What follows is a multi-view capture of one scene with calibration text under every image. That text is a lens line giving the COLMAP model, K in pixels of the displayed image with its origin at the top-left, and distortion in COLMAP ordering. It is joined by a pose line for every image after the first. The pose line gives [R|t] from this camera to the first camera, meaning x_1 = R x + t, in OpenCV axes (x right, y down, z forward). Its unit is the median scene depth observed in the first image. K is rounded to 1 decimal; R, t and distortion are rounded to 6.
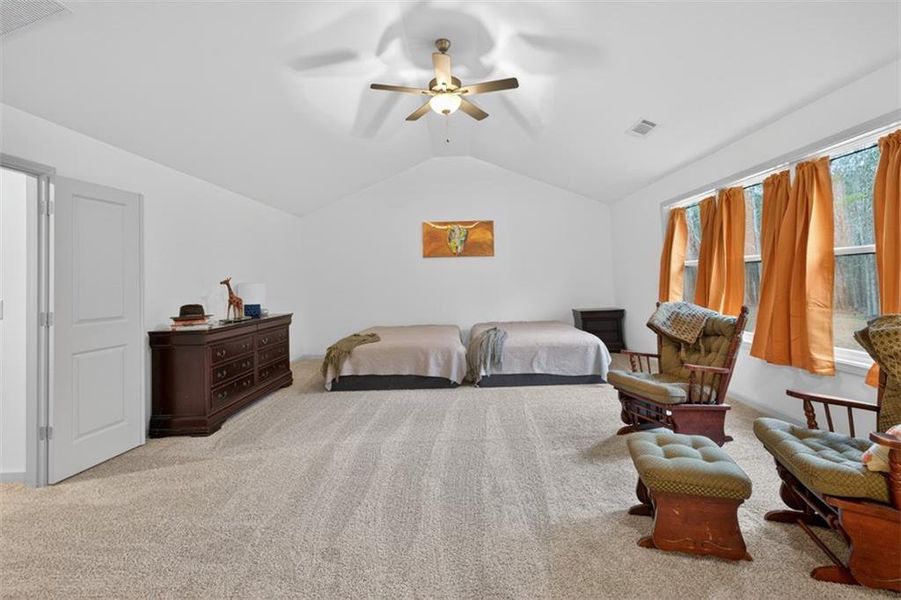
lens RADIAL K [[388.8, 0, 451.6], [0, 388.8, 273.0], [0, 0, 1]] dist [0.001678, -0.000047]
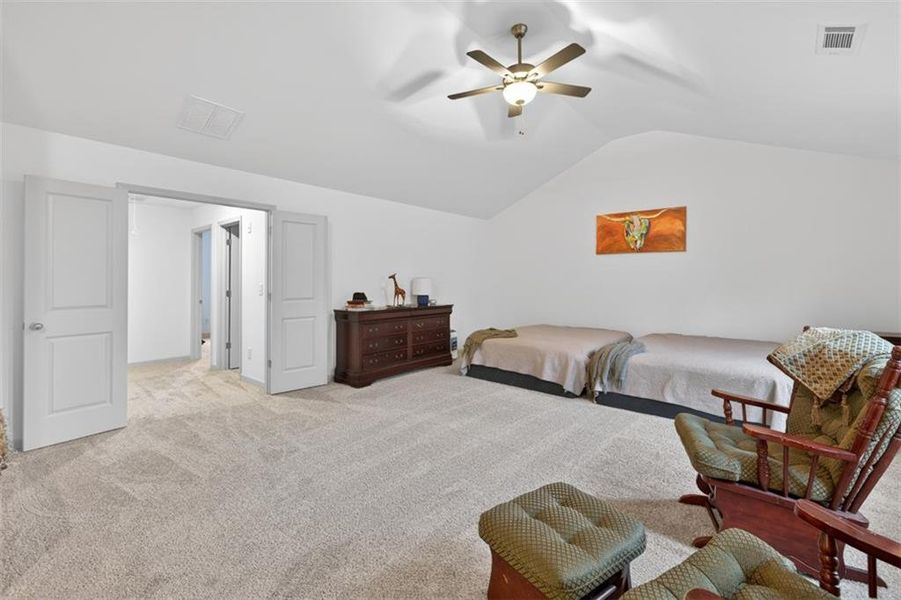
lens RADIAL K [[390.4, 0, 456.6], [0, 390.4, 281.9], [0, 0, 1]] dist [0.002236, -0.000076]
pose [[0.768639, 0.032591, -0.638851, 0.382804], [-0.009751, 0.999182, 0.039241, -0.011637], [0.639608, -0.023933, 0.768329, 0.126868]]
